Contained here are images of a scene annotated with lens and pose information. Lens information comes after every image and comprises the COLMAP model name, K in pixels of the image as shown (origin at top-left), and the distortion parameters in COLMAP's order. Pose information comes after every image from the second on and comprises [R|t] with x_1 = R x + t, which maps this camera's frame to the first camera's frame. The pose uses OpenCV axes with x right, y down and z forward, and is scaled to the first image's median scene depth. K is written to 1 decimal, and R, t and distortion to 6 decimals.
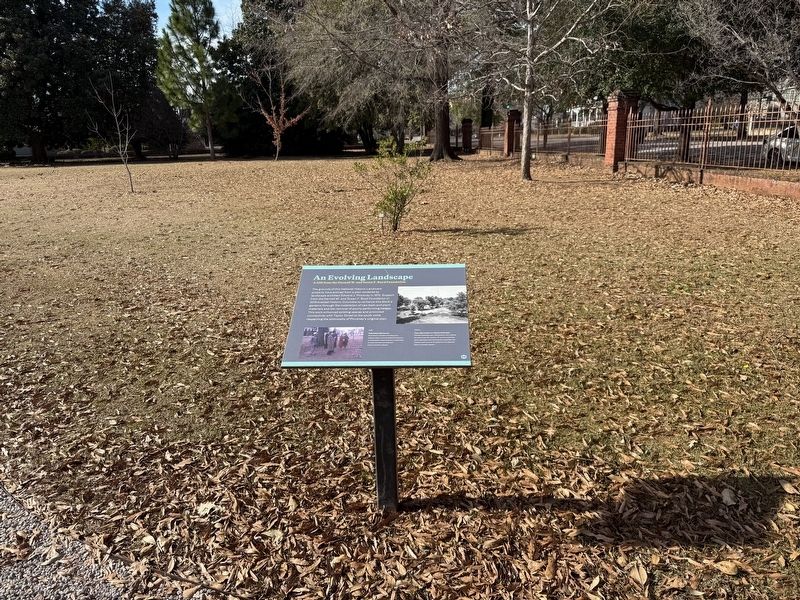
lens RADIAL K [[569.1, 0, 399.9], [0, 569.1, 299.6], [0, 0, 1]] dist [0.021569, -0.034862]
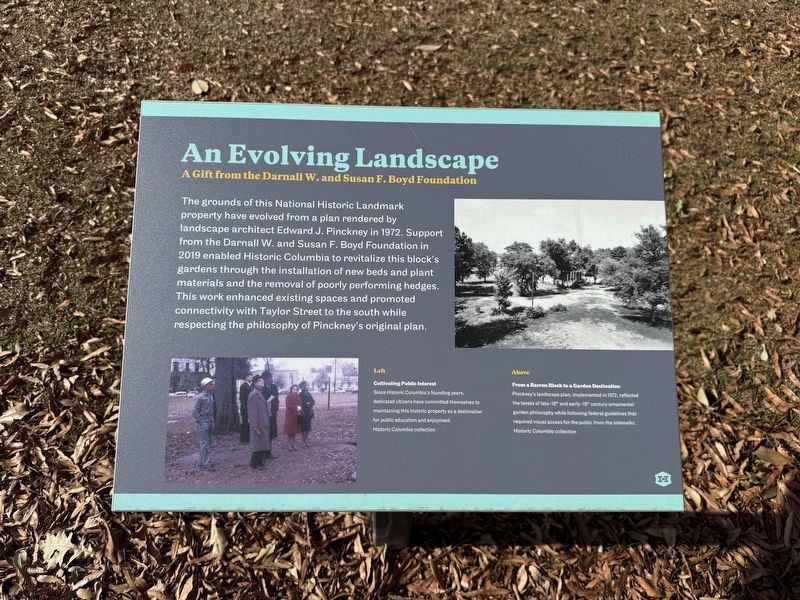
lens RADIAL K [[569.1, 0, 396.5], [0, 569.1, 307.9], [0, 0, 1]] dist [0.021569, -0.034862]
pose [[0.995645, -0.022415, 0.090494, -0.061731], [-0.032027, 0.829359, 0.557797, -0.140020], [-0.087555, -0.558266, 0.825029, 0.657537]]
